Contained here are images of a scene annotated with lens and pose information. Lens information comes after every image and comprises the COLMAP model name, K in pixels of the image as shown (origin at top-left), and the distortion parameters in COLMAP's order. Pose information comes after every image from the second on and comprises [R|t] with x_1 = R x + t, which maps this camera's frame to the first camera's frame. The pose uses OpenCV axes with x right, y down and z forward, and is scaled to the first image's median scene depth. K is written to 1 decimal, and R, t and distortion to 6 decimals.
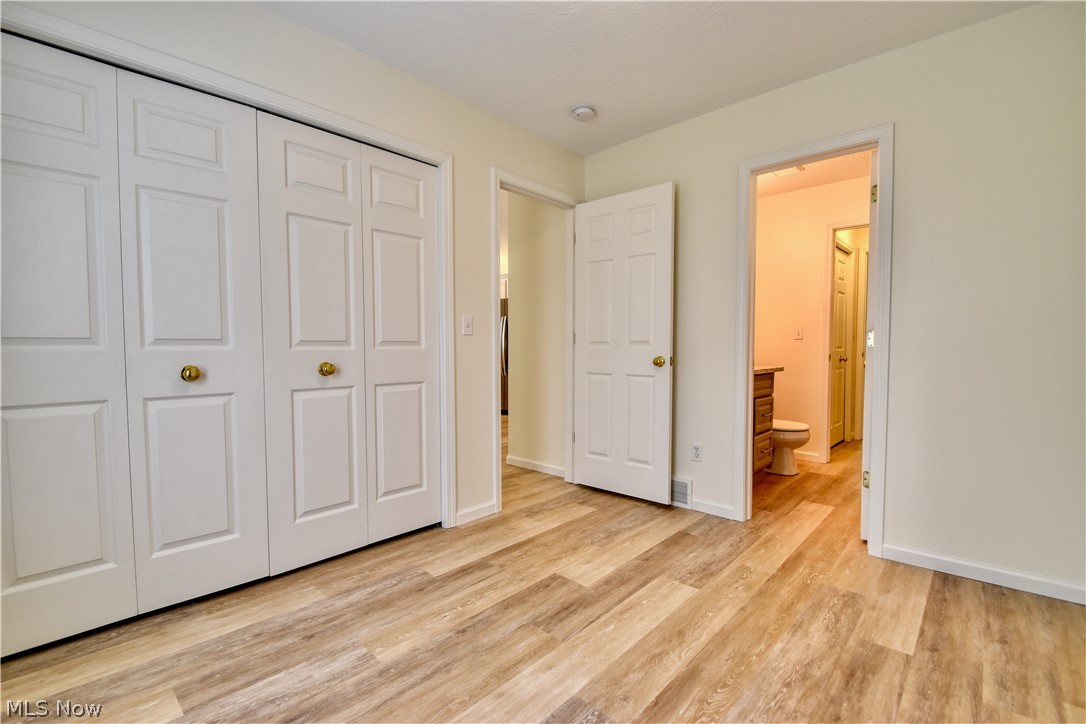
lens RADIAL K [[476.1, 0, 542.1], [0, 476.1, 366.9], [0, 0, 1]] dist [0.011418, -0.014445]
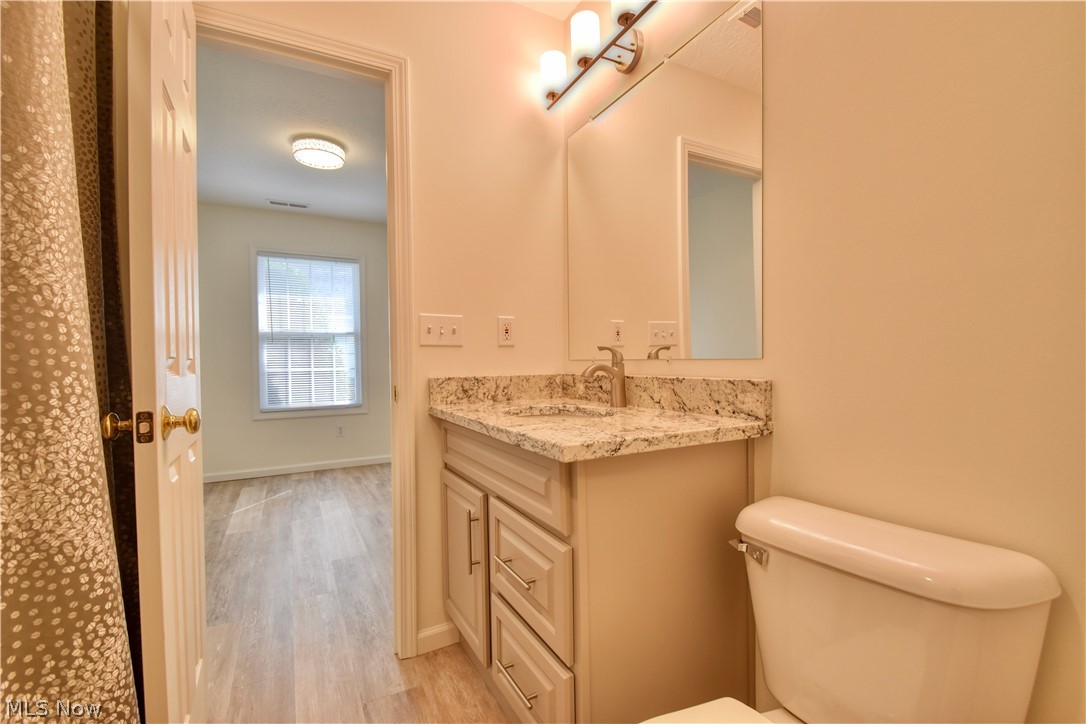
lens RADIAL K [[476.1, 0, 548.6], [0, 476.1, 364.4], [0, 0, 1]] dist [0.011418, -0.014445]
pose [[-0.315868, 0.012465, -0.948721, 1.383887], [-0.028268, 0.999346, 0.022542, -0.088080], [0.948382, 0.033939, -0.315309, 2.003492]]
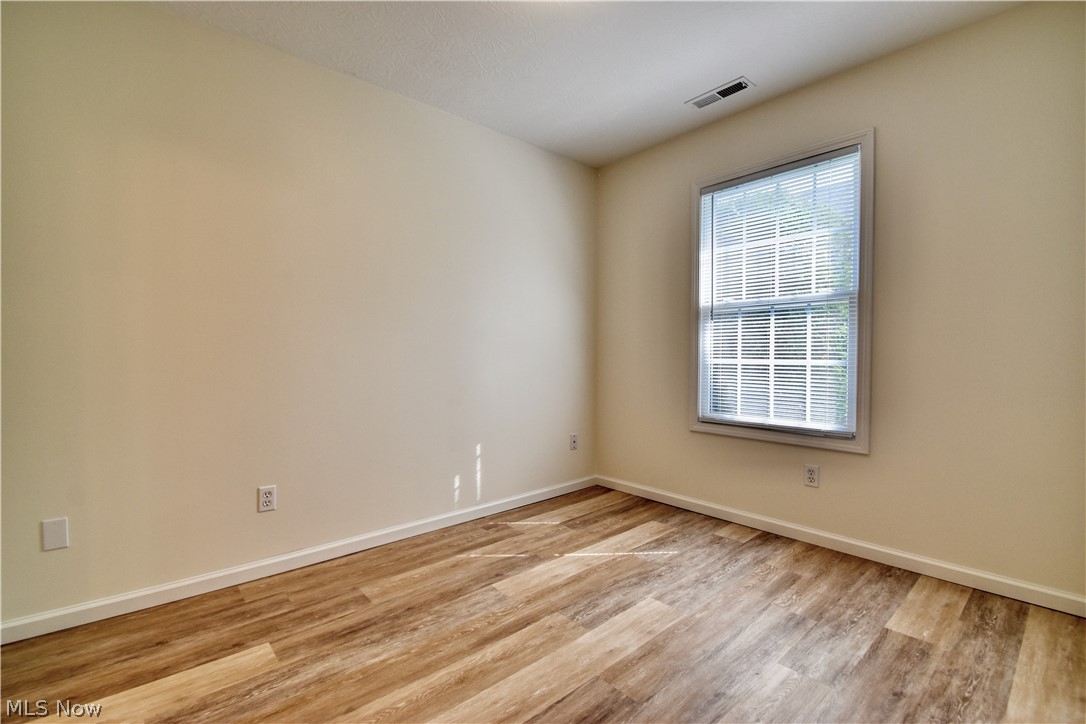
lens RADIAL K [[476.1, 0, 539.9], [0, 476.1, 368.3], [0, 0, 1]] dist [0.011418, -0.014445]
pose [[-0.994704, -0.002150, 0.102761, 0.052756], [0.005717, 0.997076, 0.076204, -0.070971], [-0.102624, 0.076388, -0.991783, 1.620502]]
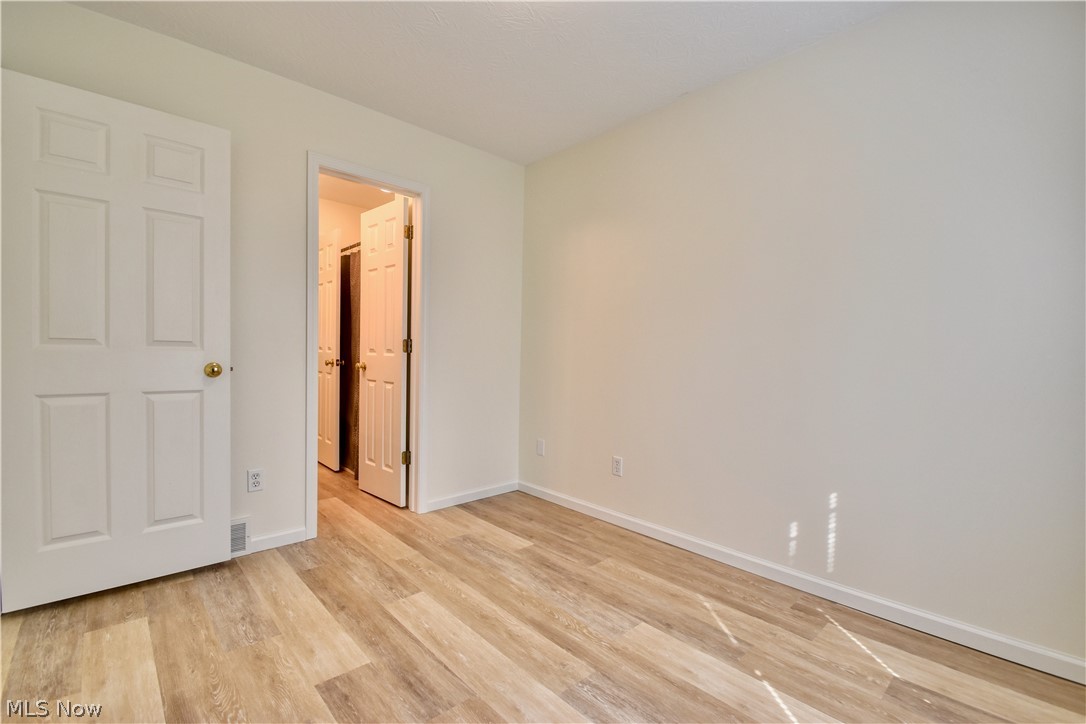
lens RADIAL K [[476.1, 0, 546.7], [0, 476.1, 373.2], [0, 0, 1]] dist [0.011418, -0.014445]
pose [[0.068841, -0.041793, 0.996752, -0.683506], [0.024796, 0.998885, 0.040169, -0.035320], [-0.997319, 0.021950, 0.069801, 0.688769]]
